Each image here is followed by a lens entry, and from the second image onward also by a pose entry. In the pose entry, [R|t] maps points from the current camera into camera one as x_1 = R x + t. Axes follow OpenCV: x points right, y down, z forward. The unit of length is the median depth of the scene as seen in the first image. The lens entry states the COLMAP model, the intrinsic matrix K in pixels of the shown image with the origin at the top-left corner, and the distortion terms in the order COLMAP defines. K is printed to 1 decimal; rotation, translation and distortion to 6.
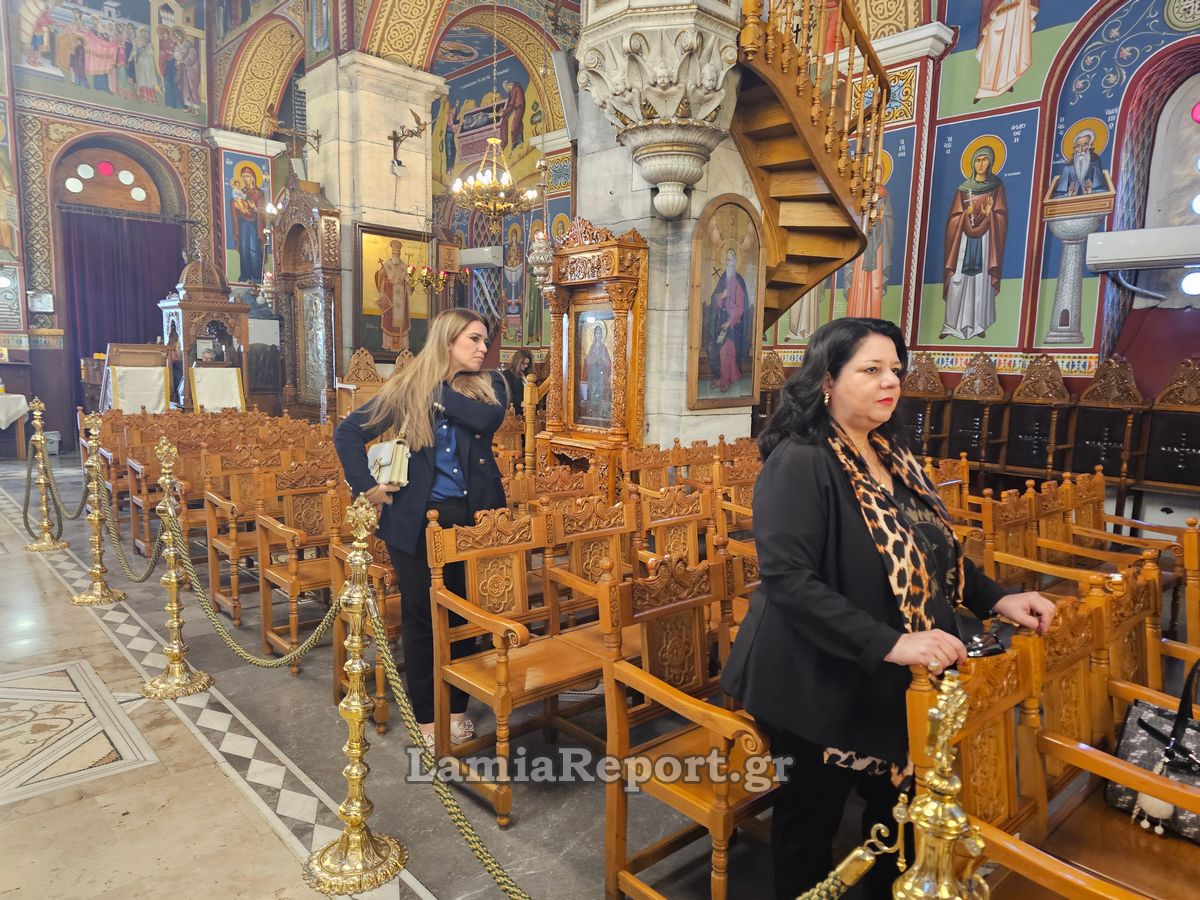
lens RADIAL K [[808.6, 0, 600.0], [0, 808.6, 450.0], [0, 0, 1]] dist [0.021964, -0.003304]
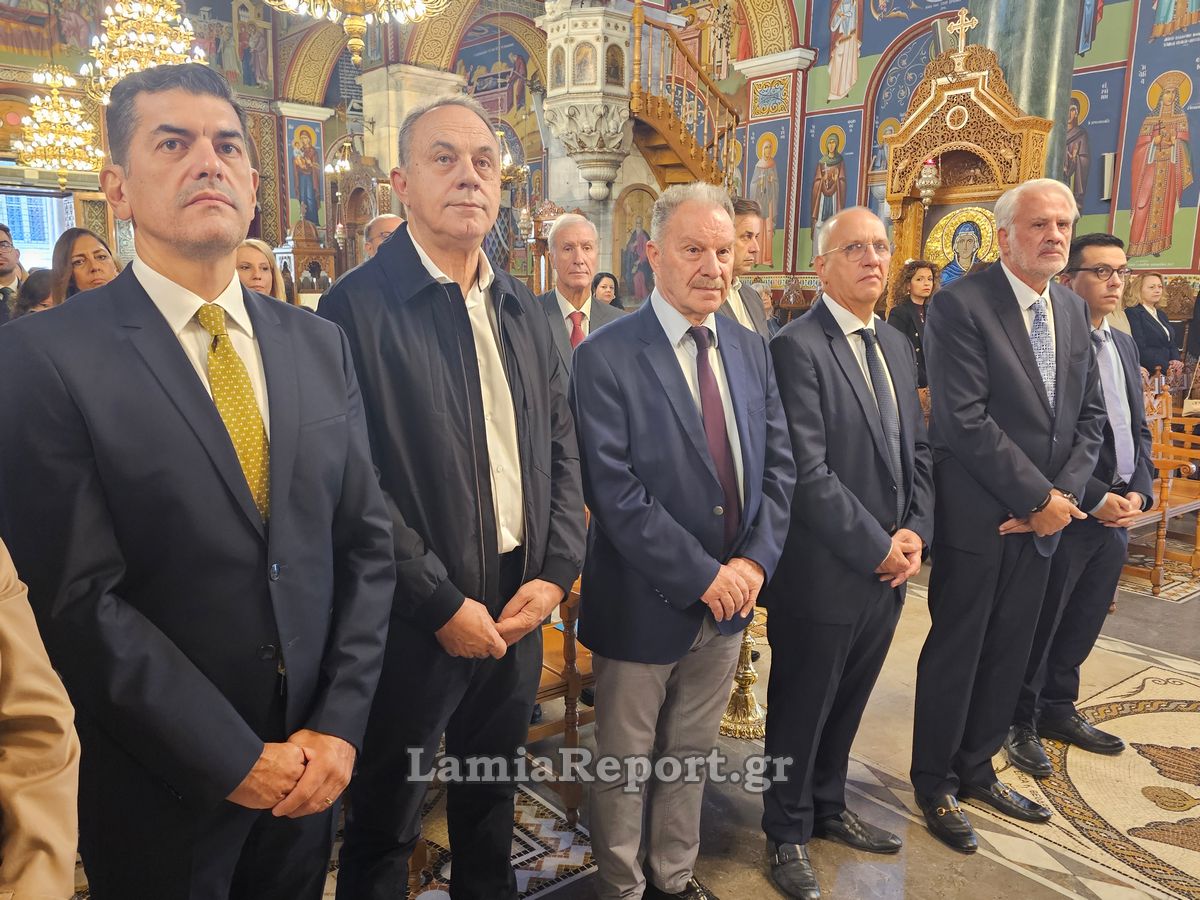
lens RADIAL K [[980.4, 0, 591.5], [0, 980.4, 456.9], [0, 0, 1]] dist [0.028282, -0.012351]
pose [[0.998620, -0.002548, -0.052450, 0.126988], [0.005822, 0.998036, 0.062365, 0.090475], [0.052188, -0.062584, 0.996674, -0.794643]]
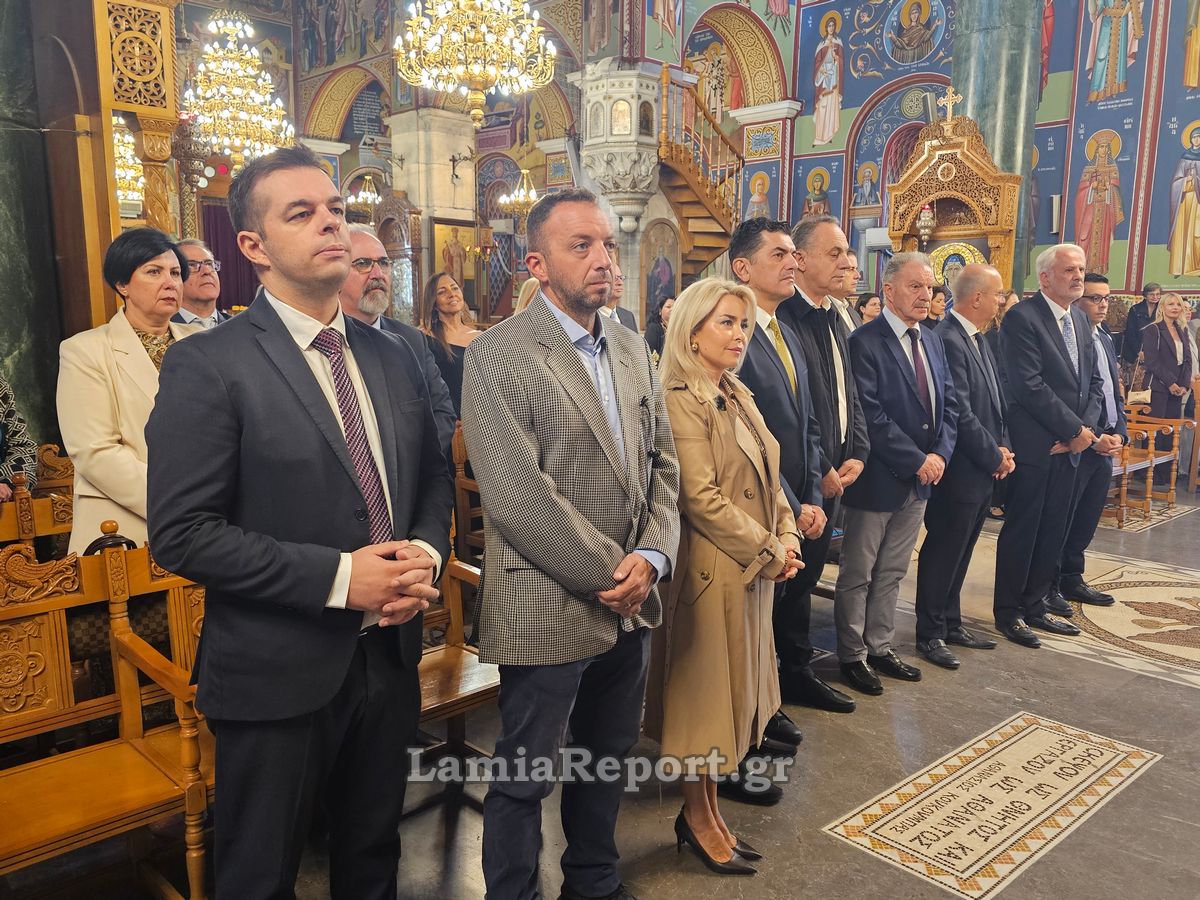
lens RADIAL K [[989.4, 0, 600.0], [0, 989.4, 450.0], [0, 0, 1]] dist [0.037633, -0.010215]
pose [[0.999615, -0.019107, 0.020117, -0.030920], [0.018377, 0.999188, 0.035849, 0.112840], [-0.020786, -0.035466, 0.999155, -1.033756]]
